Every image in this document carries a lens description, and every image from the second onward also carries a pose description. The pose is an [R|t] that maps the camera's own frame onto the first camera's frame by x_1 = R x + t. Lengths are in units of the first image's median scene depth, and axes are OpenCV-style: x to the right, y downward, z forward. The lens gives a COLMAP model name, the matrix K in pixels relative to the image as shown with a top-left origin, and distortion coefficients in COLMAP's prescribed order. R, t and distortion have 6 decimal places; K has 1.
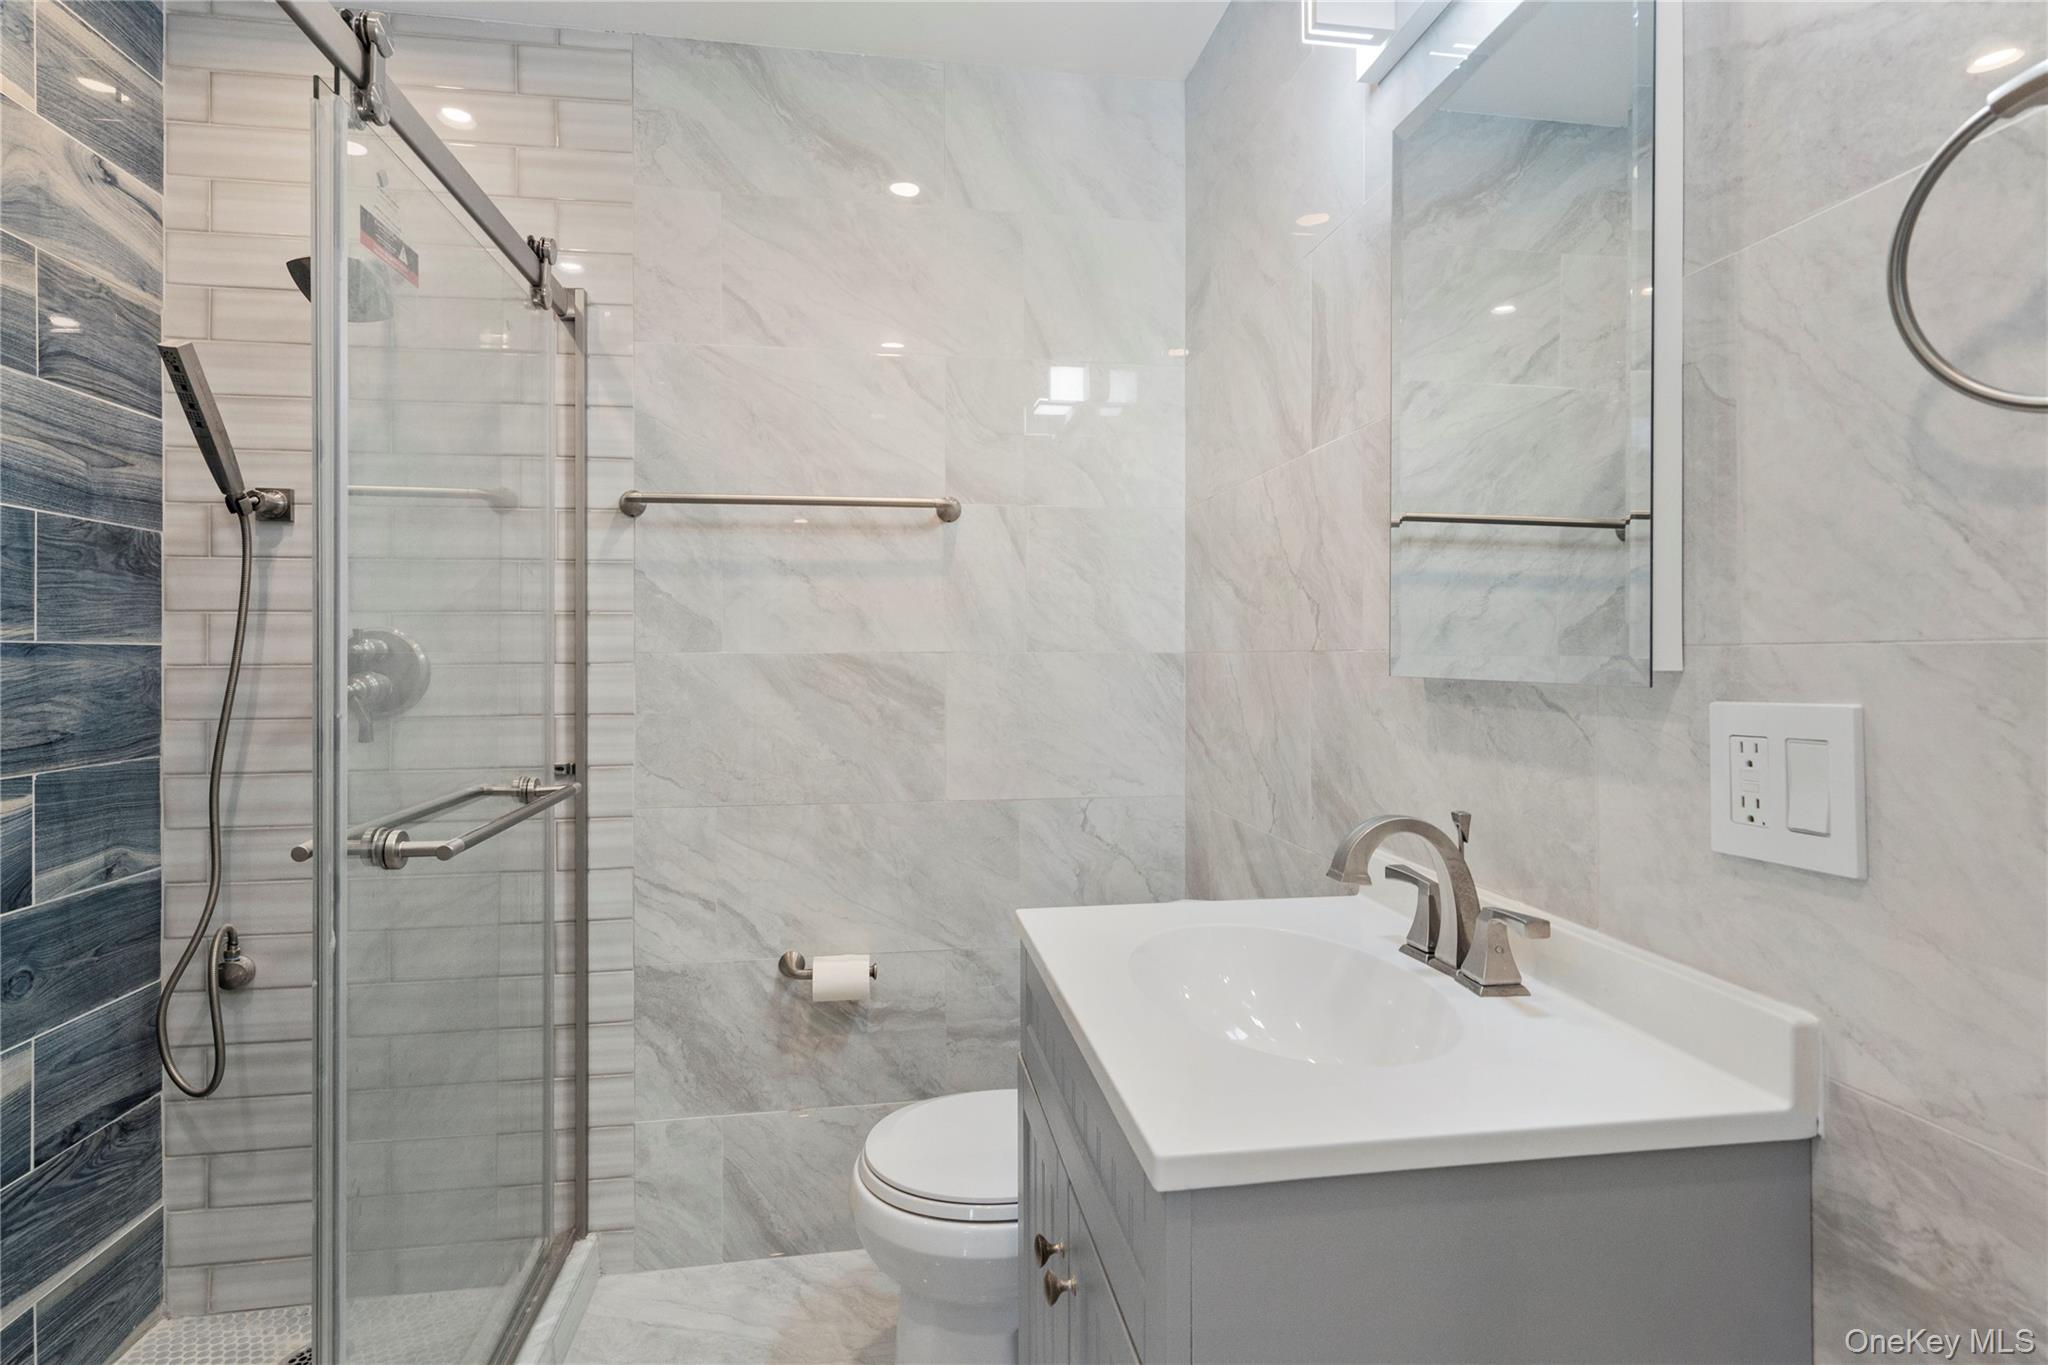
lens RADIAL K [[991.6, 0, 1022.9], [0, 991.6, 656.0], [0, 0, 1]] dist [-0.001865, 0.000562]
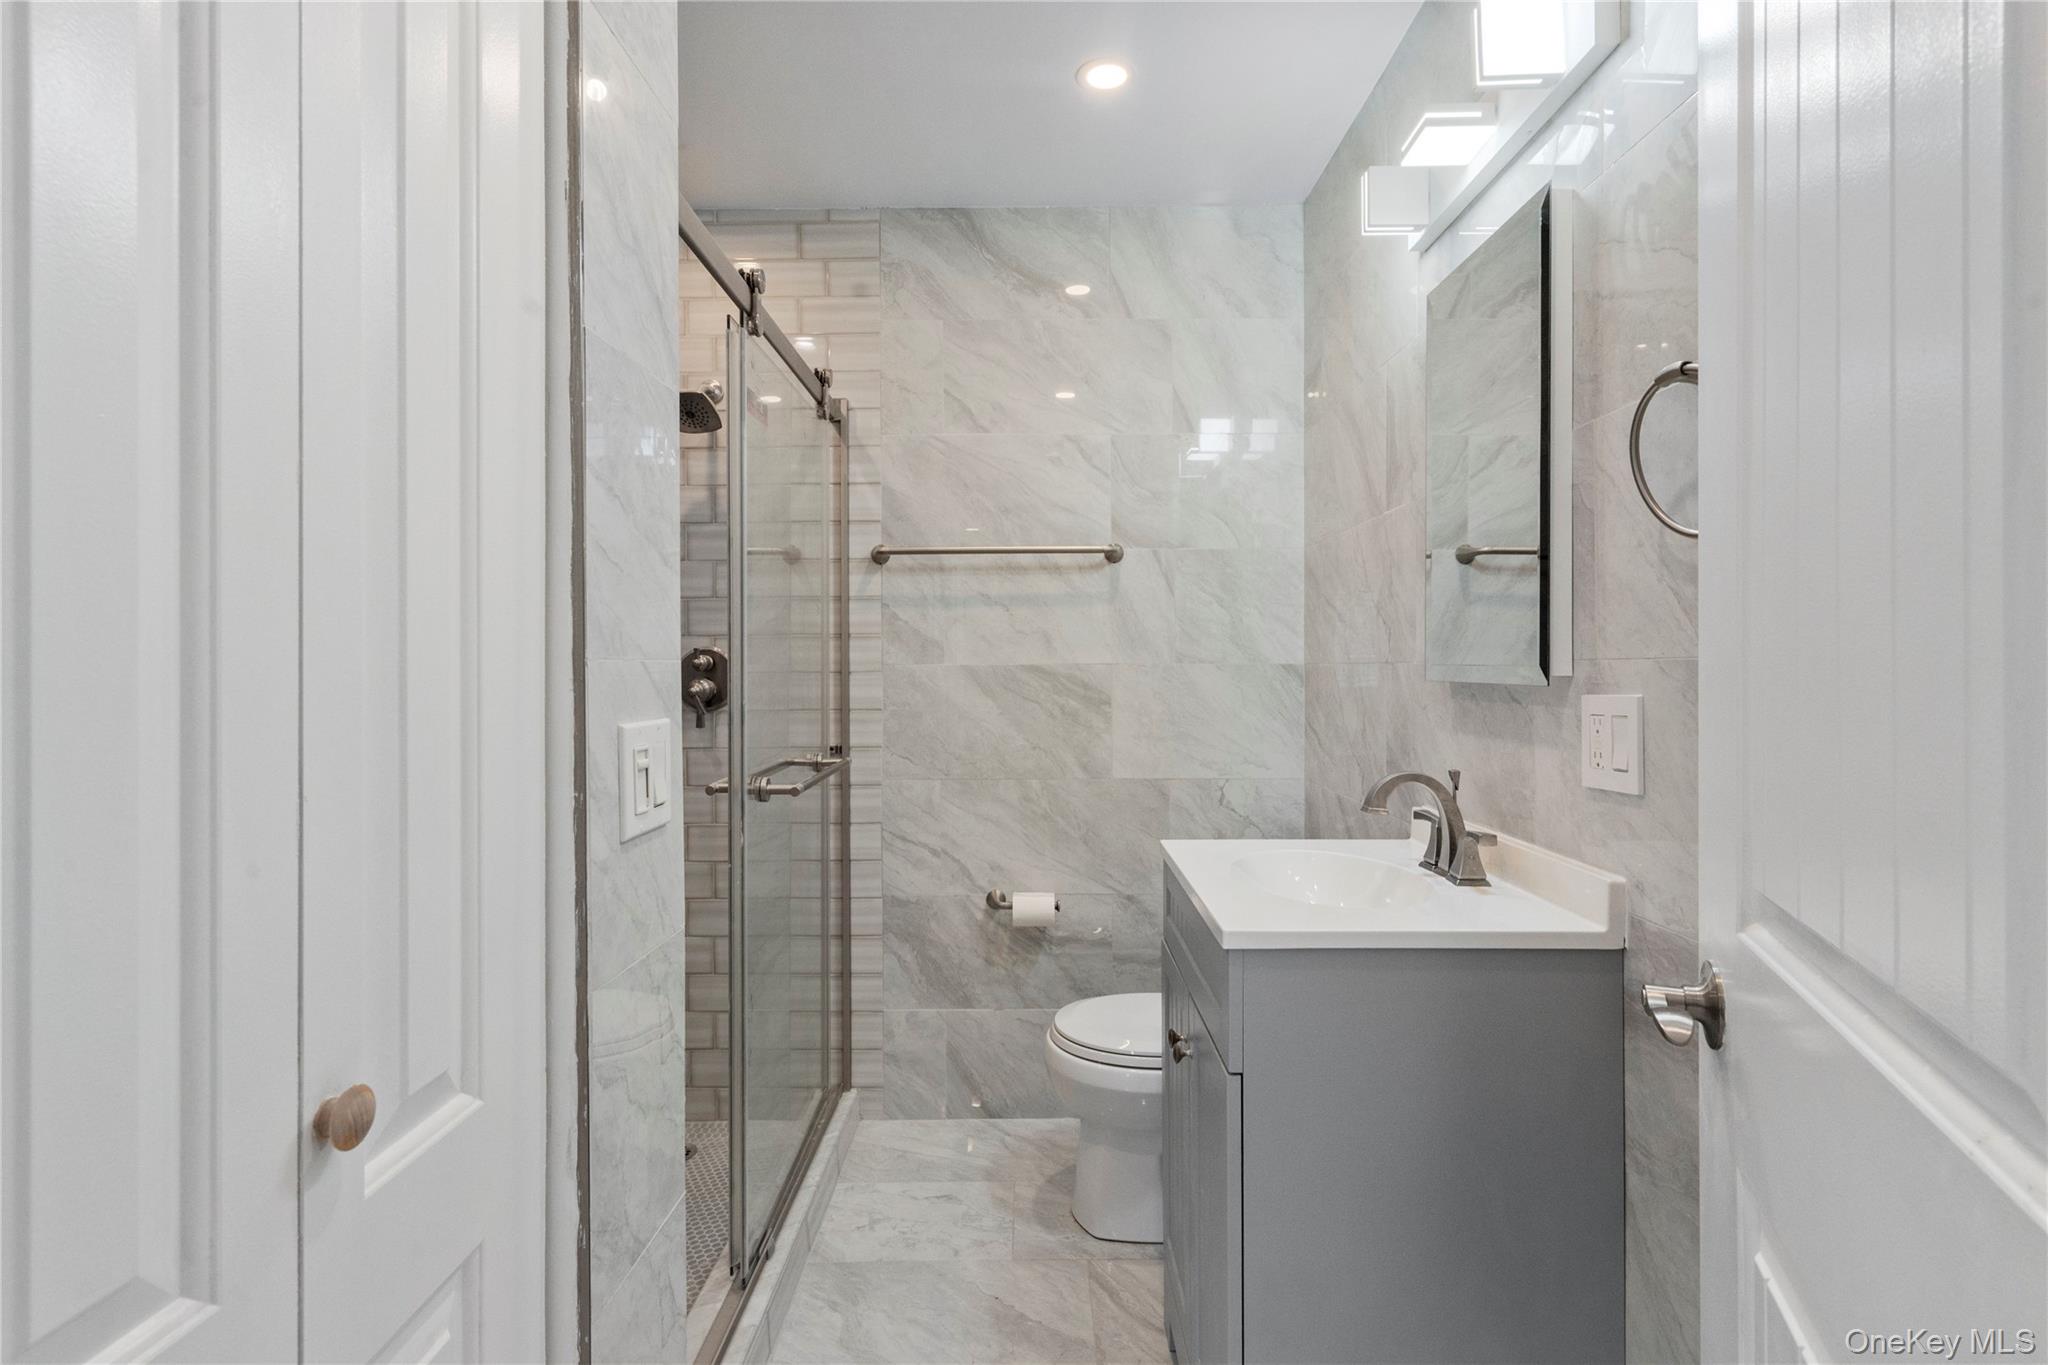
lens RADIAL K [[991.6, 0, 1022.9], [0, 991.6, 656.0], [0, 0, 1]] dist [-0.001865, 0.000562]
pose [[0.986147, -0.002640, -0.165855, 0.023233], [0.000934, 0.999946, -0.010367, -0.000731], [0.165873, 0.010069, 0.986096, -0.307696]]
